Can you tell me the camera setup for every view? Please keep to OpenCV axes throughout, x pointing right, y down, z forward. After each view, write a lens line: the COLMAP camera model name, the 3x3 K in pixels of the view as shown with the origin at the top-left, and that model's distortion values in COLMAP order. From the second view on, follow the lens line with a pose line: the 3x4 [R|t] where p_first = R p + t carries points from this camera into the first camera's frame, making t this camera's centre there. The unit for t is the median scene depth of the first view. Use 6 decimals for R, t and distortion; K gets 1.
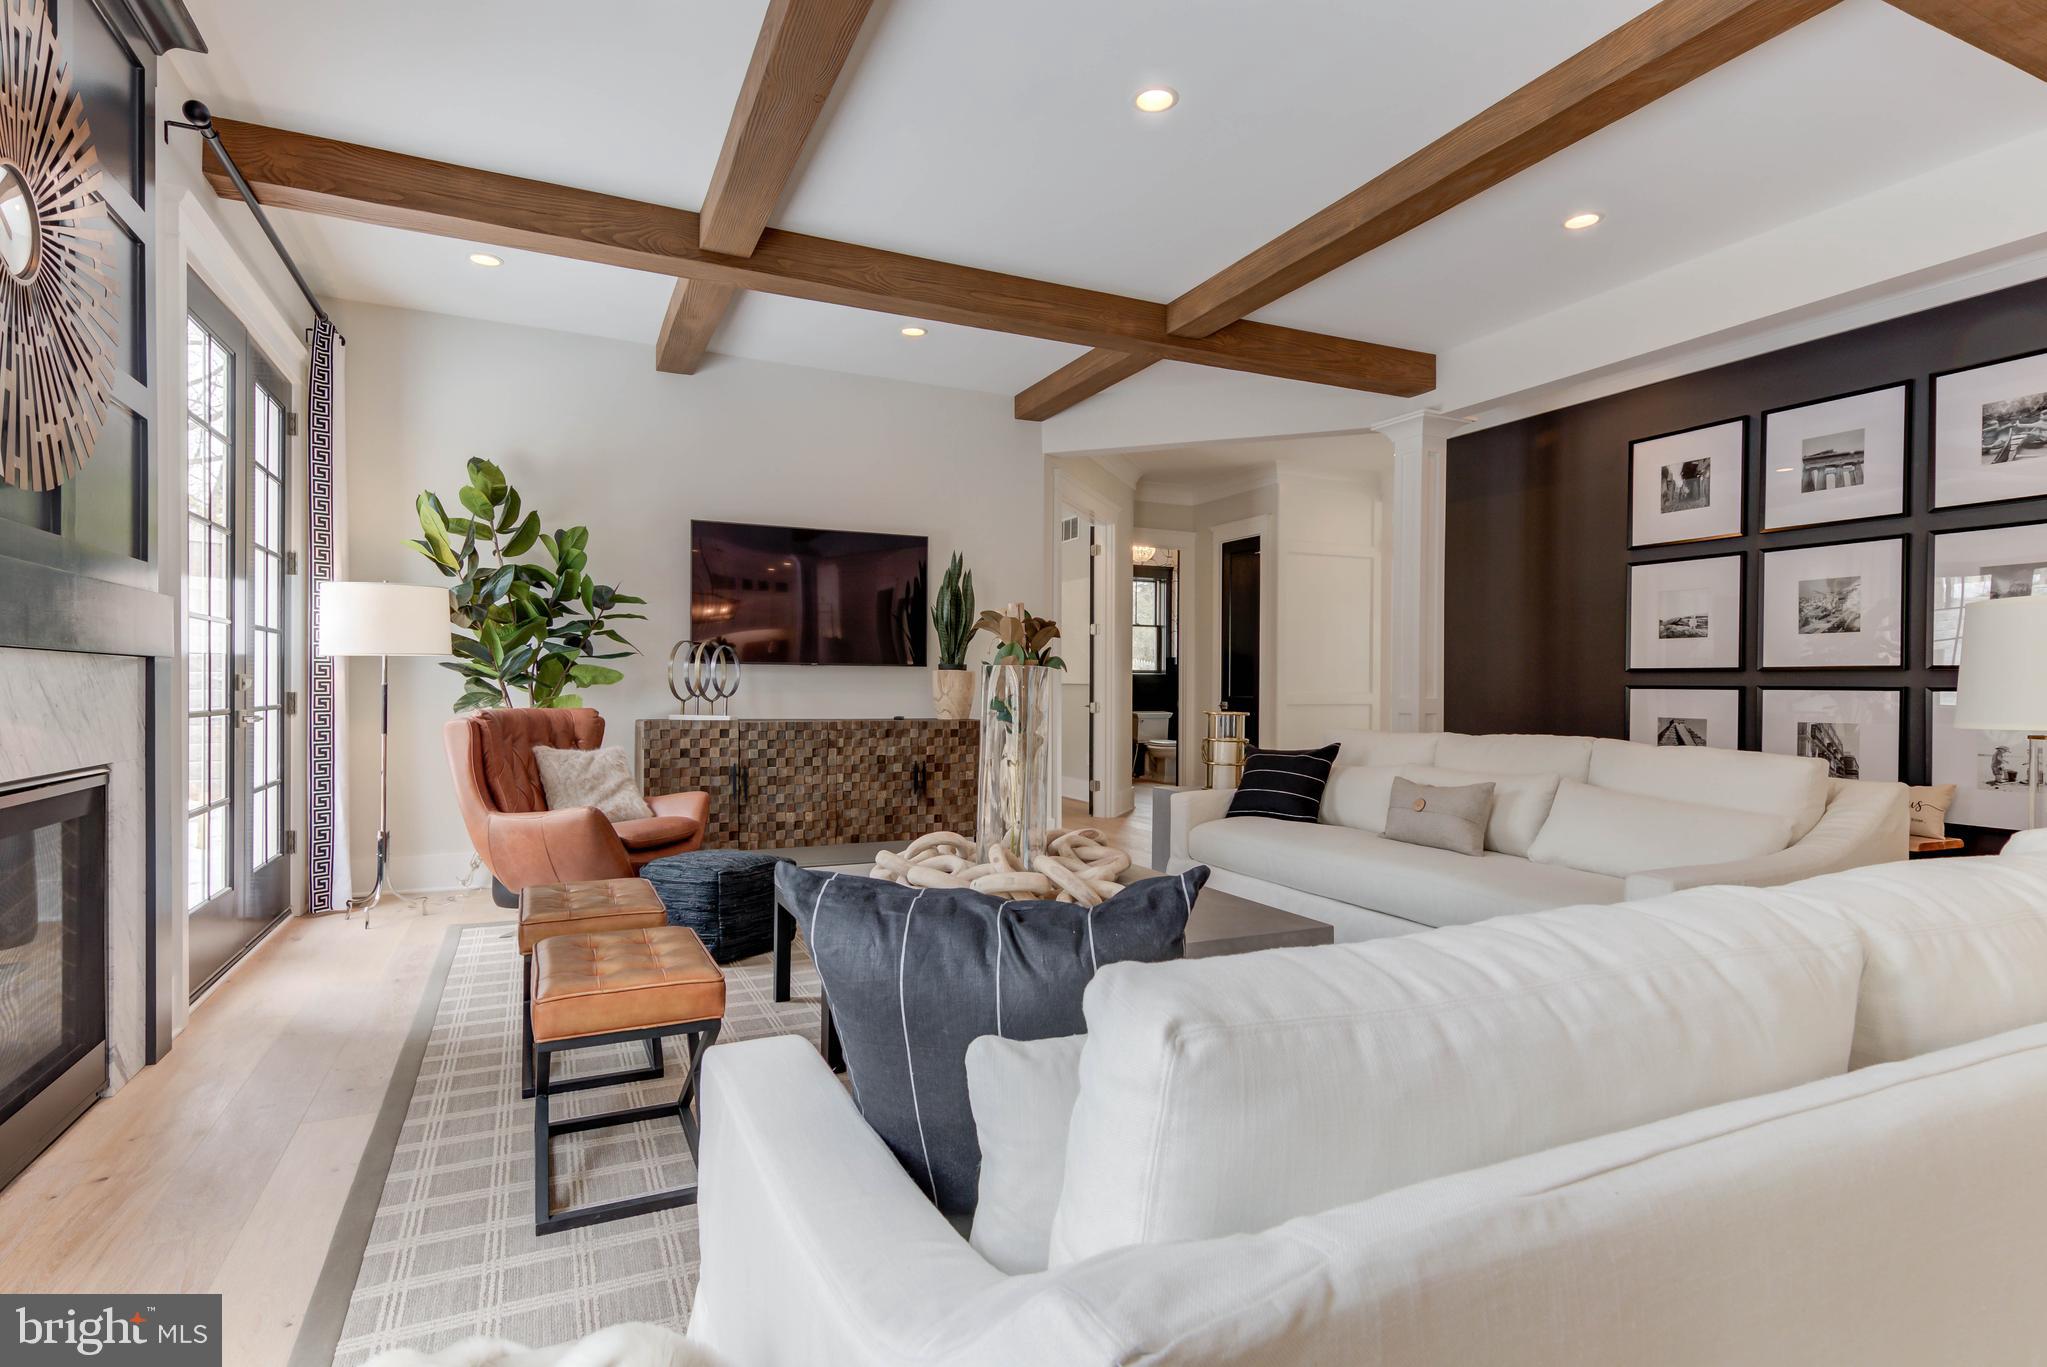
lens RADIAL K [[1021.4, 0, 1016.2], [0, 1021.4, 685.1], [0, 0, 1]] dist [0.023184, 0.000043]
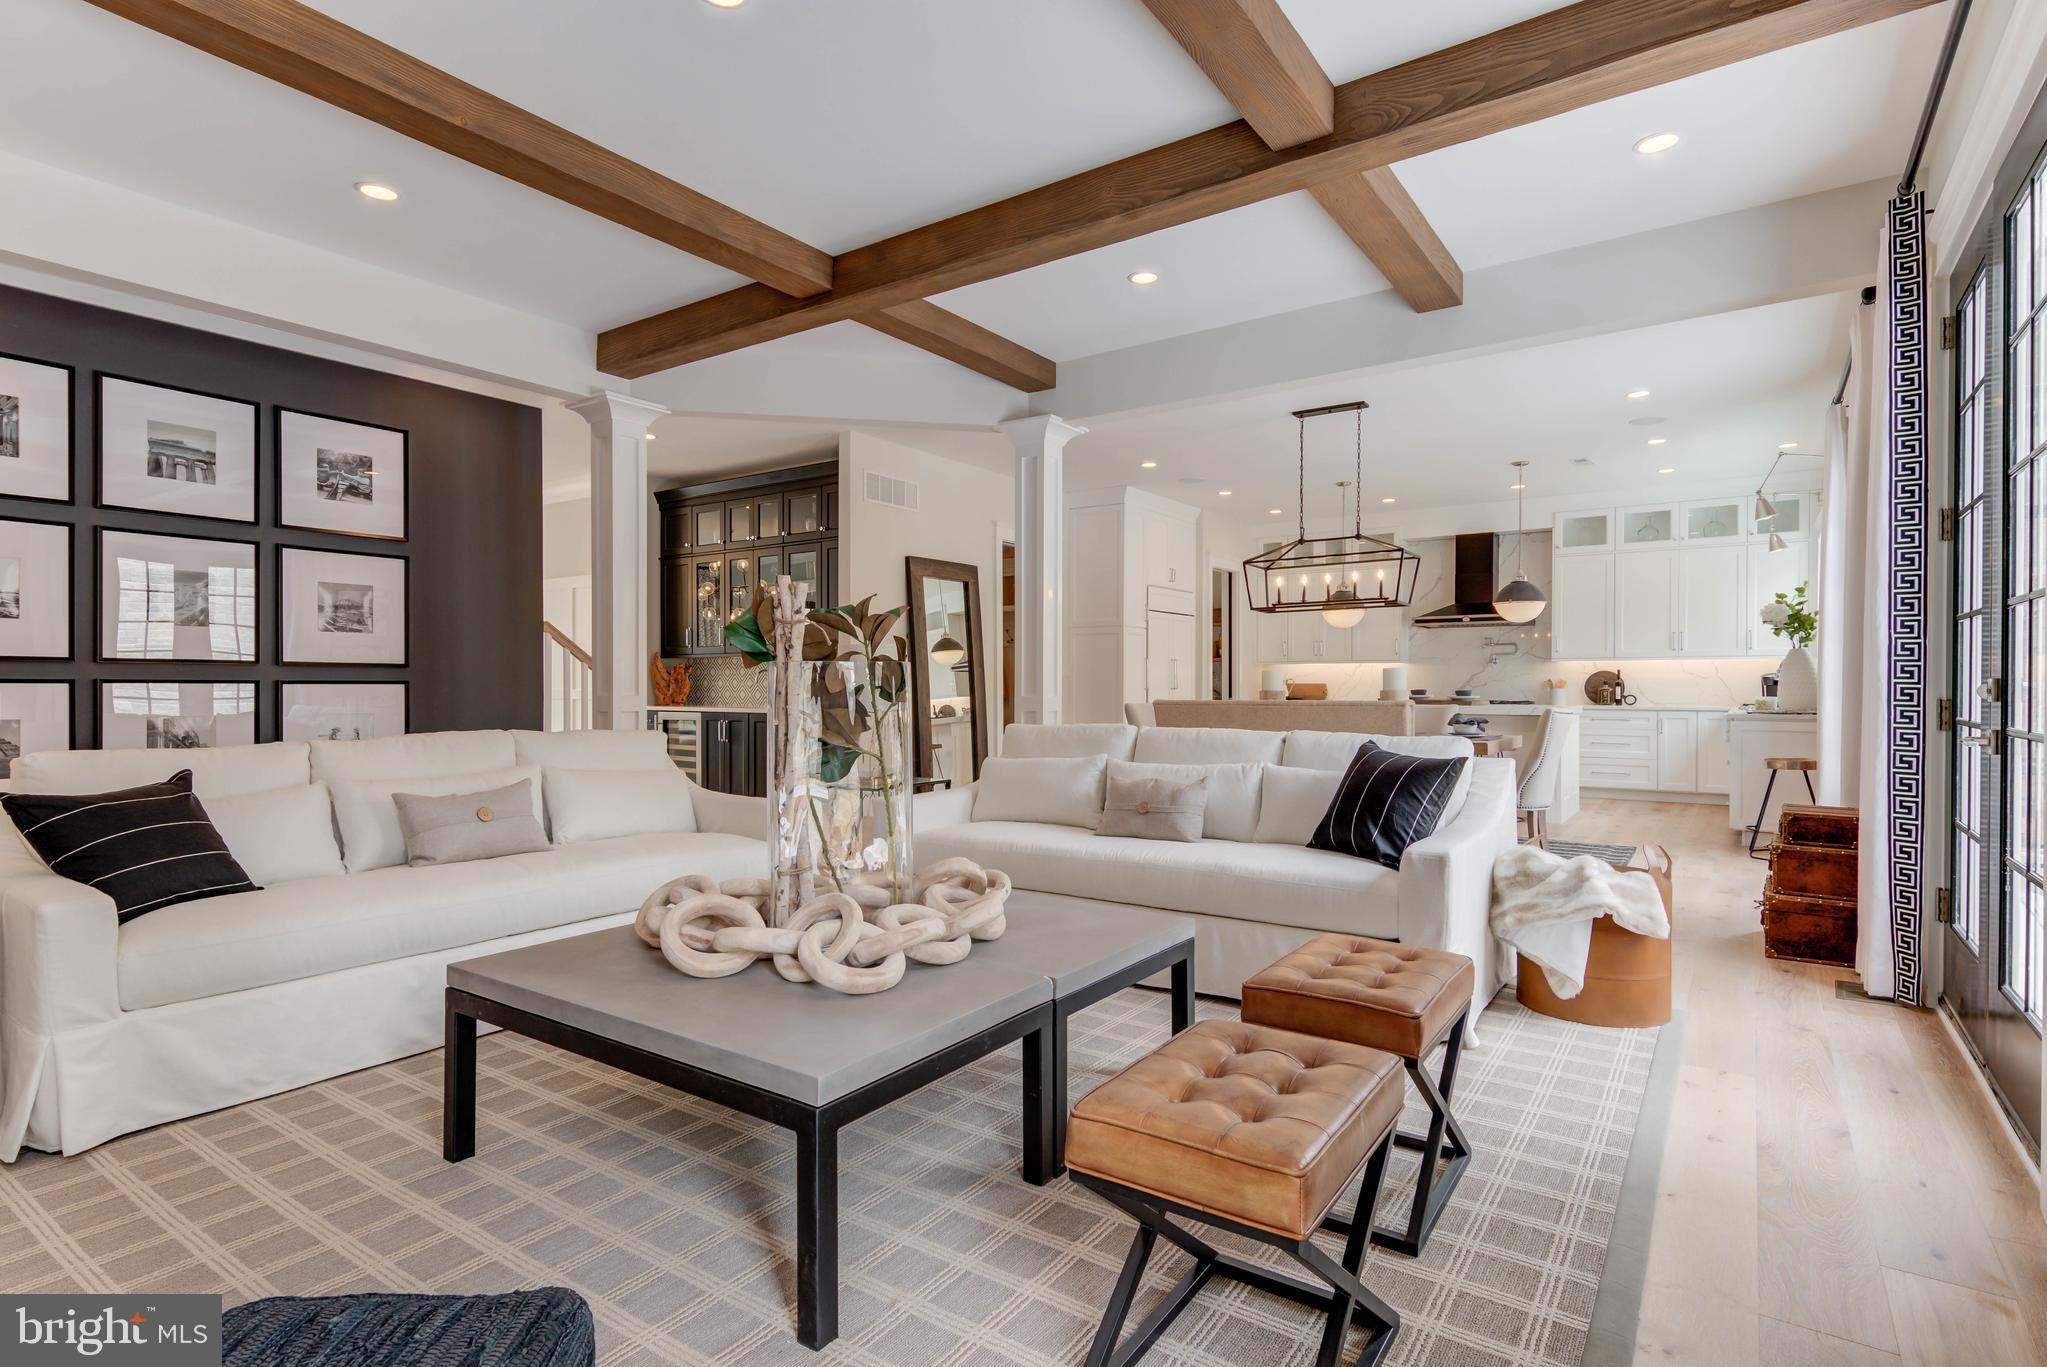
lens RADIAL K [[1021.4, 0, 1016.2], [0, 1021.4, 685.1], [0, 0, 1]] dist [0.023184, 0.000043]
pose [[-0.498793, -0.007381, 0.866690, -0.522698], [0.002209, 0.999950, 0.009787, -0.000297], [-0.866718, 0.006796, -0.498752, 0.871379]]
